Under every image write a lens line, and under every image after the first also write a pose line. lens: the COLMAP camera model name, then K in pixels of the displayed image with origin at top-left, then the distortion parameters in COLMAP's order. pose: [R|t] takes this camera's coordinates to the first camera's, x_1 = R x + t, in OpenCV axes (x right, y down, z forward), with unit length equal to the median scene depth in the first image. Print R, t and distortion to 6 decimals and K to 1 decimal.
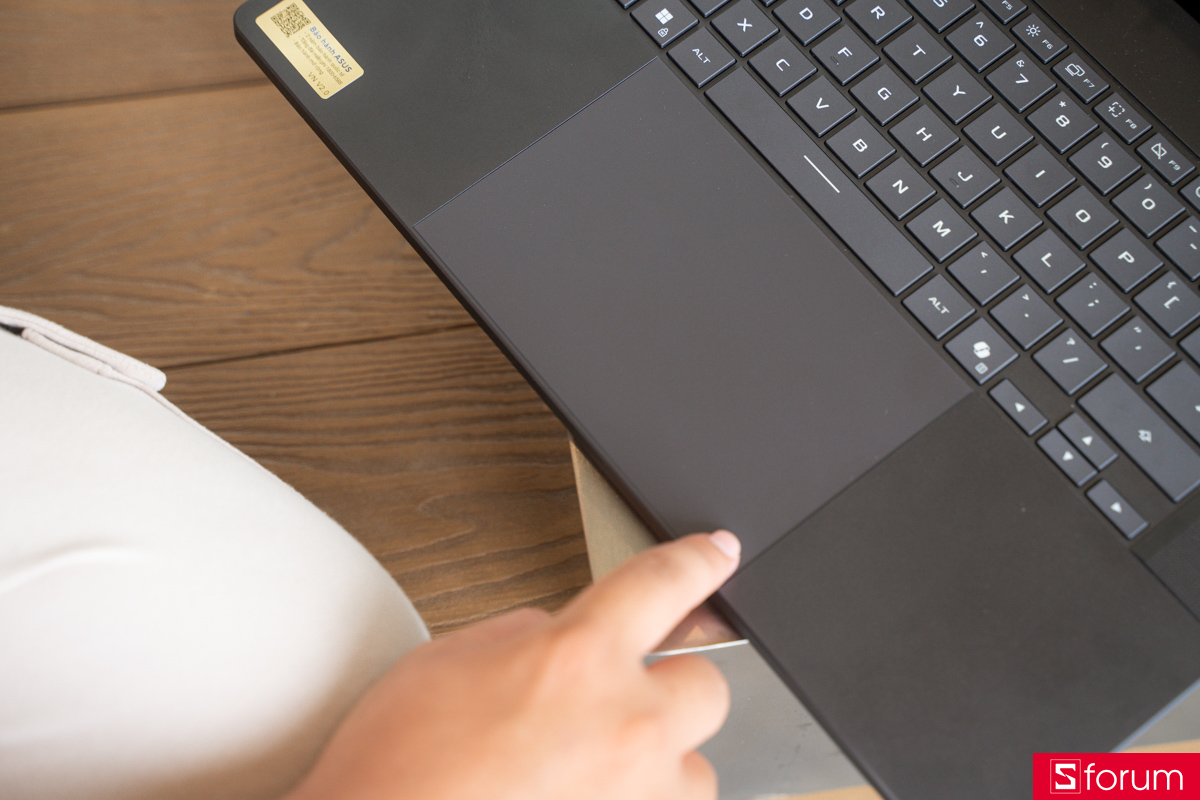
lens RADIAL K [[2100.5, 0, 600.0], [0, 2100.5, 400.0], [0, 0, 1]] dist [0.210462, 0.022571]
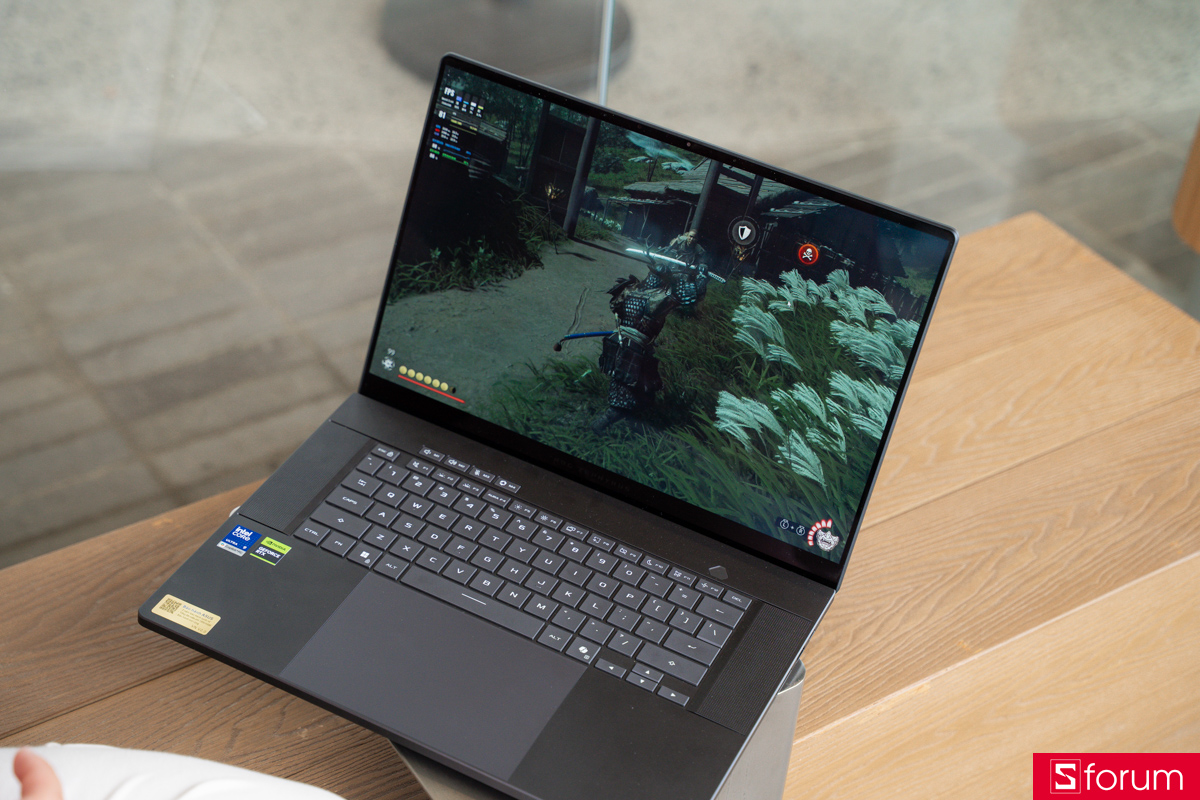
lens RADIAL K [[2069.0, 0, 600.0], [0, 2069.0, 400.0], [0, 0, 1]] dist [0.122854, -0.055696]
pose [[0.904151, -0.204164, 0.375269, -0.477536], [0.345178, 0.866695, -0.360127, 0.470015], [-0.251719, 0.455144, 0.854097, -0.753284]]
